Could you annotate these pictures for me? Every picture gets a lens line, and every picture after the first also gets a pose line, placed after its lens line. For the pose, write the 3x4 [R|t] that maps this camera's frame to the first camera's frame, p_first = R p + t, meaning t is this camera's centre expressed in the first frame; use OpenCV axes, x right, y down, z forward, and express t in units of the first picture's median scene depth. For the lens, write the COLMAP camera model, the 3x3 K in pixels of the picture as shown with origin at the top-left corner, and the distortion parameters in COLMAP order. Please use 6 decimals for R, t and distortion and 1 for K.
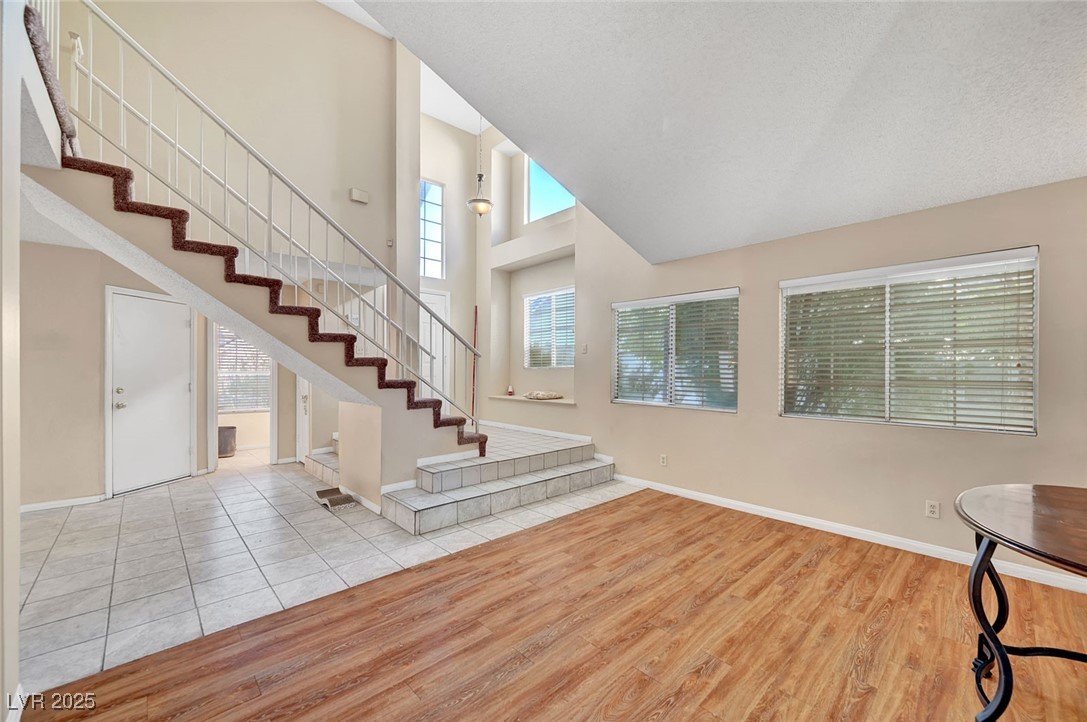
lens RADIAL K [[433.2, 0, 553.0], [0, 433.2, 371.9], [0, 0, 1]] dist [0.000348, -0.000004]
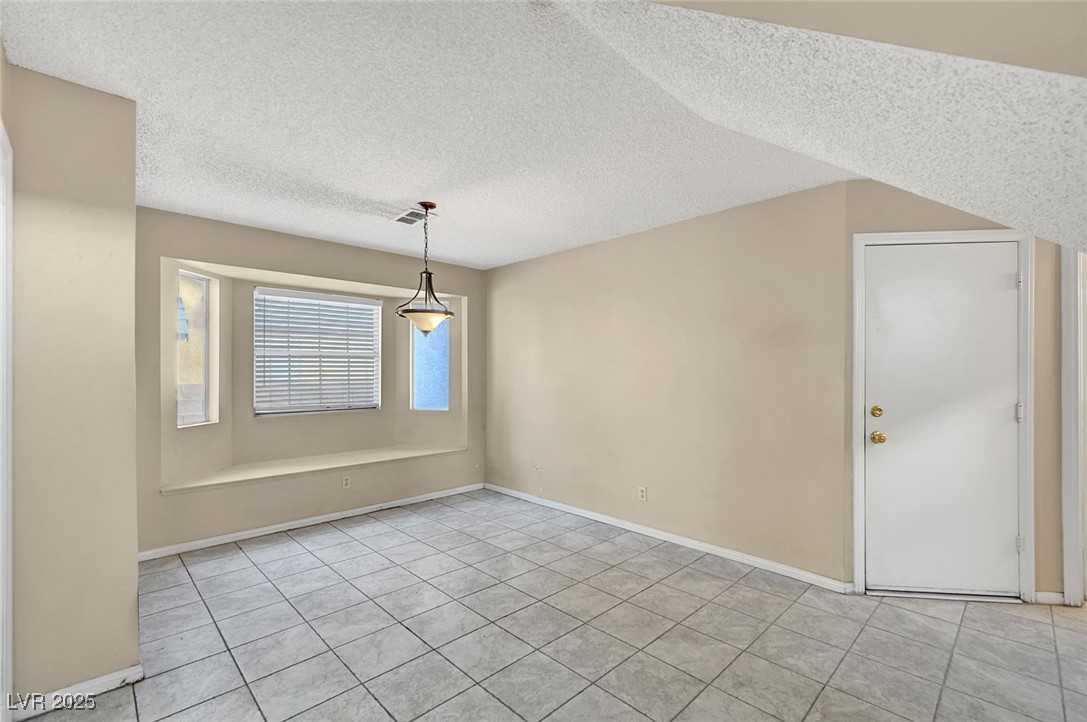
lens RADIAL K [[471.0, 0, 546.8], [0, 471.0, 370.7], [0, 0, 1]] dist [-0.000008, -0.000019]
pose [[0.011198, -0.003686, -0.999931, -0.412842], [-0.006324, 0.999973, -0.003757, -0.006831], [0.999917, 0.006365, 0.011175, 0.606490]]
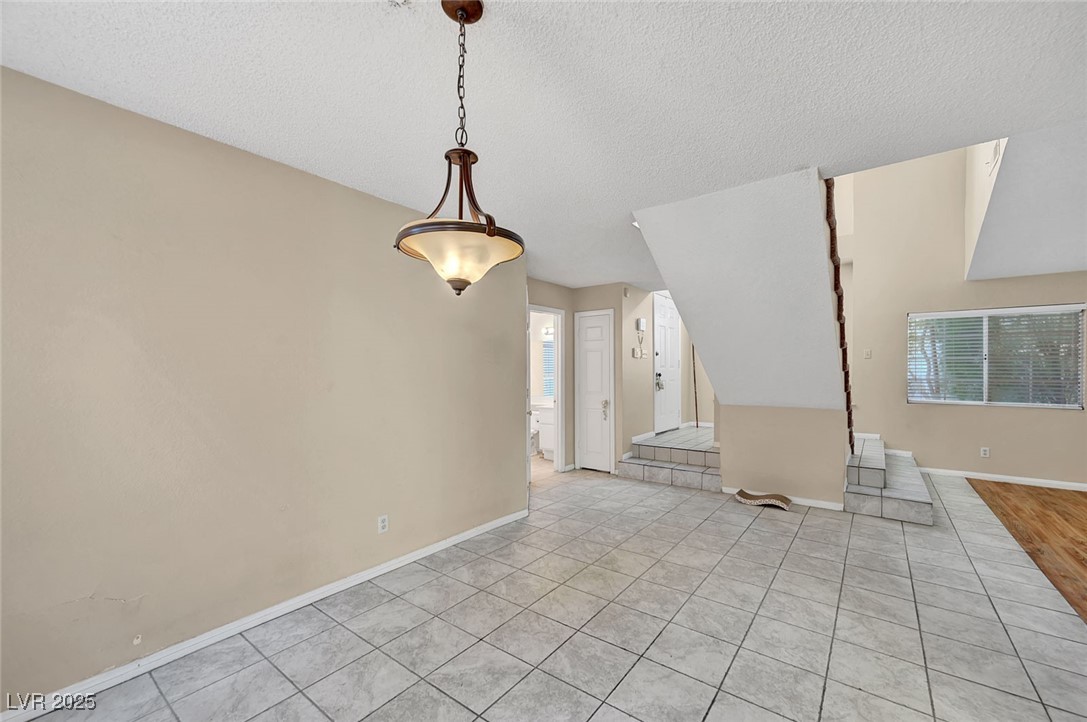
lens RADIAL K [[438.1, 0, 546.9], [0, 438.1, 361.4], [0, 0, 1]] dist [0.002274, 0.000151]
pose [[0.987145, 0.000368, 0.159824, -1.224951], [0.004823, 0.999473, -0.032093, -0.001858], [-0.159751, 0.032452, 0.986624, 0.049934]]
